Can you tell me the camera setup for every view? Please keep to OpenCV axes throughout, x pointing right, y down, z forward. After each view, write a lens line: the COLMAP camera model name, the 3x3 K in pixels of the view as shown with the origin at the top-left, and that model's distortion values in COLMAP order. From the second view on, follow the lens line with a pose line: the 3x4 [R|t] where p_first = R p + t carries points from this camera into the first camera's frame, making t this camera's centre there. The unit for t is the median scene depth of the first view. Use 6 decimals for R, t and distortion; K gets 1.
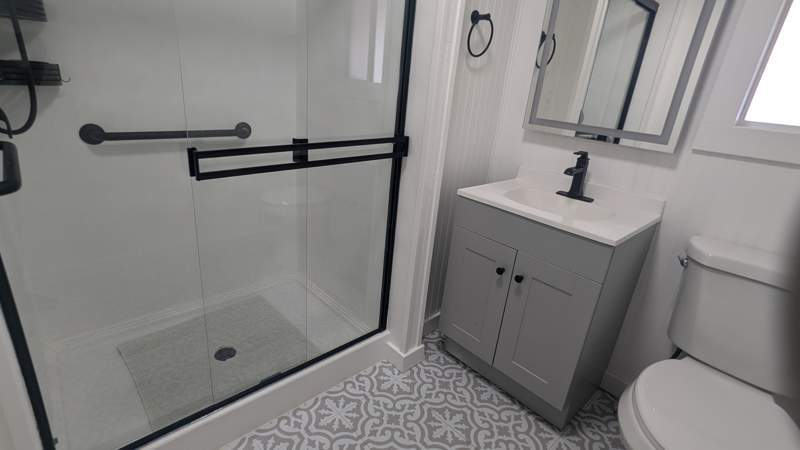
lens RADIAL K [[390.3, 0, 391.7], [0, 390.3, 217.2], [0, 0, 1]] dist [-0.003468, 0.004296]
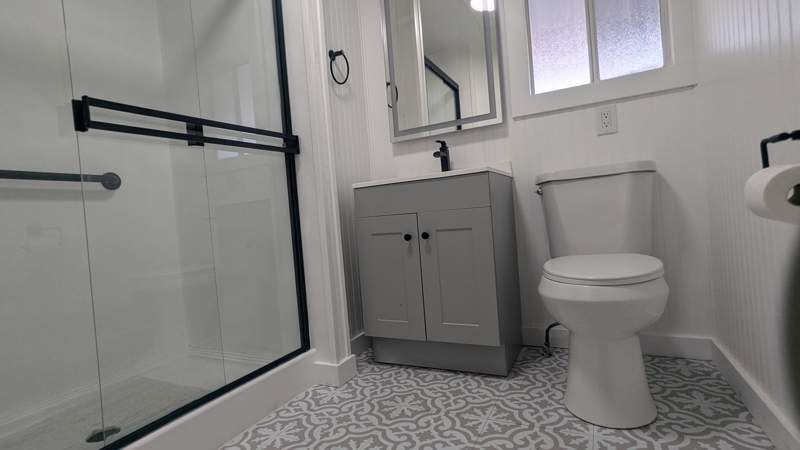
lens RADIAL K [[390.3, 0, 395.5], [0, 390.3, 215.5], [0, 0, 1]] dist [-0.003468, 0.004296]
pose [[0.923374, -0.163992, 0.347113, -0.110222], [0.269721, 0.920539, -0.282594, 0.356192], [-0.273188, 0.354564, 0.894233, 0.023203]]
